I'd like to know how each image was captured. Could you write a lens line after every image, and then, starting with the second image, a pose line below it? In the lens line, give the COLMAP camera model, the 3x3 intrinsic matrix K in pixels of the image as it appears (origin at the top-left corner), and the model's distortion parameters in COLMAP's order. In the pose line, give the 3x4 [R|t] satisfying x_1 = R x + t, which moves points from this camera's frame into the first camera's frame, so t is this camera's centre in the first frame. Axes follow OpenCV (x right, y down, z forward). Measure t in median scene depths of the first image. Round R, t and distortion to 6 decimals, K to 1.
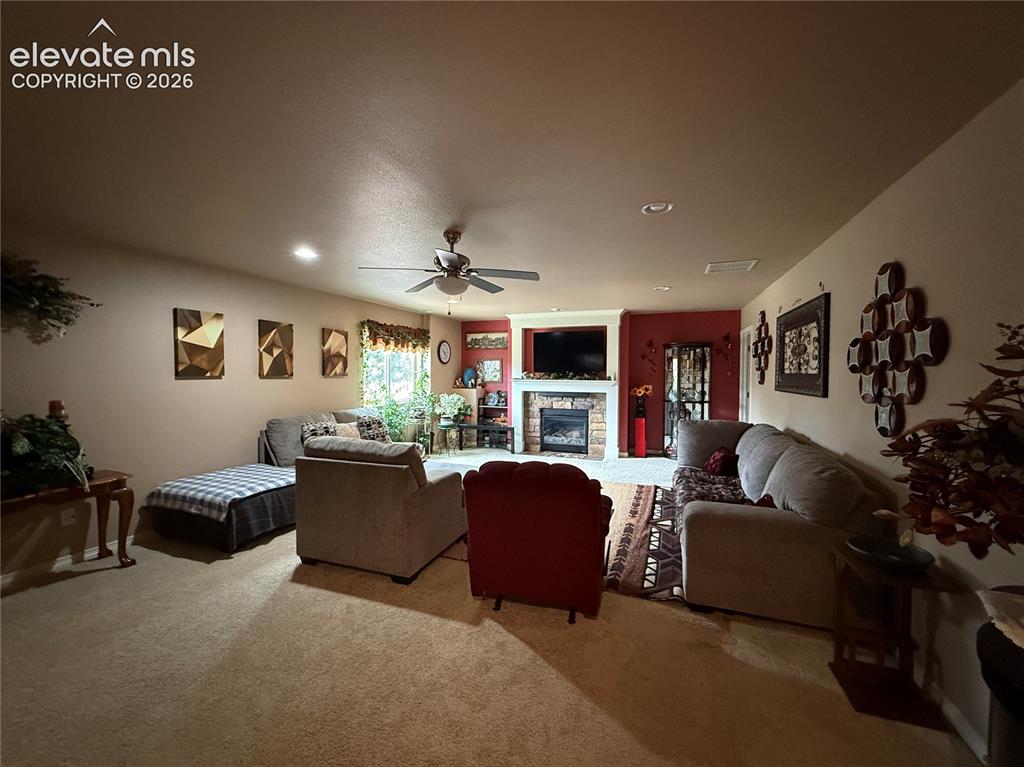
lens RADIAL K [[408.9, 0, 511.4], [0, 408.9, 383.6], [0, 0, 1]] dist [-0.000694, -0.000692]
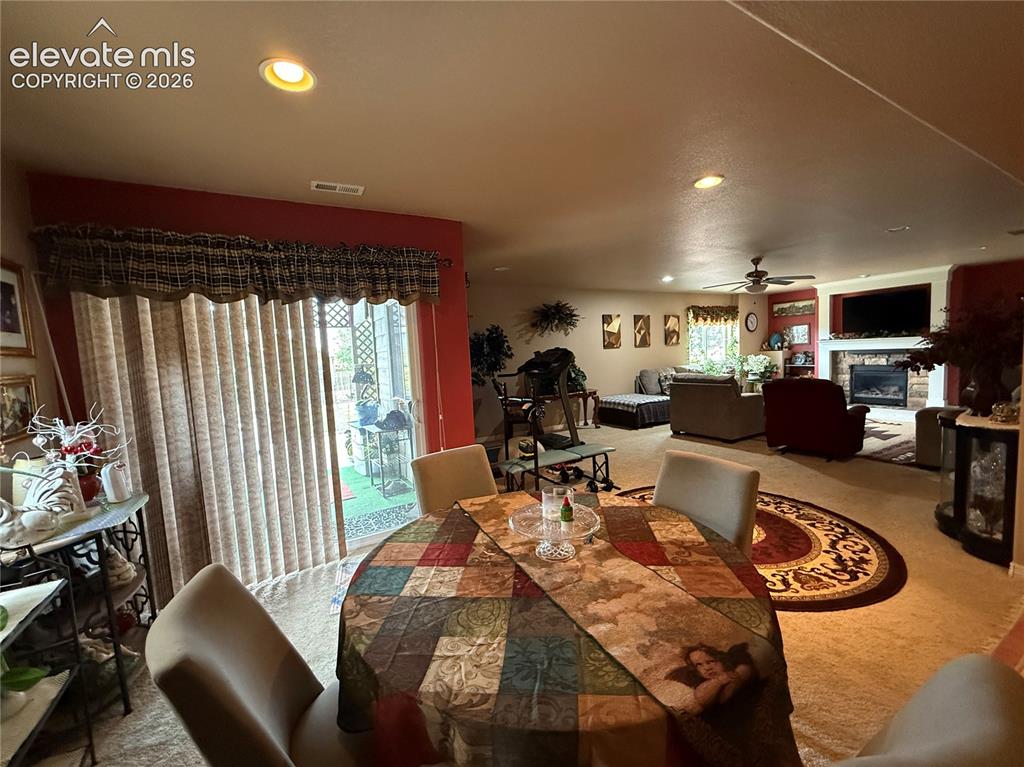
lens RADIAL K [[408.9, 0, 510.1], [0, 408.9, 383.1], [0, 0, 1]] dist [-0.000694, -0.000692]
pose [[0.767118, 0.005012, -0.641486, 0.079923], [0.035207, 0.998133, 0.049901, 0.022466], [0.640539, -0.060865, 0.765510, -0.487958]]
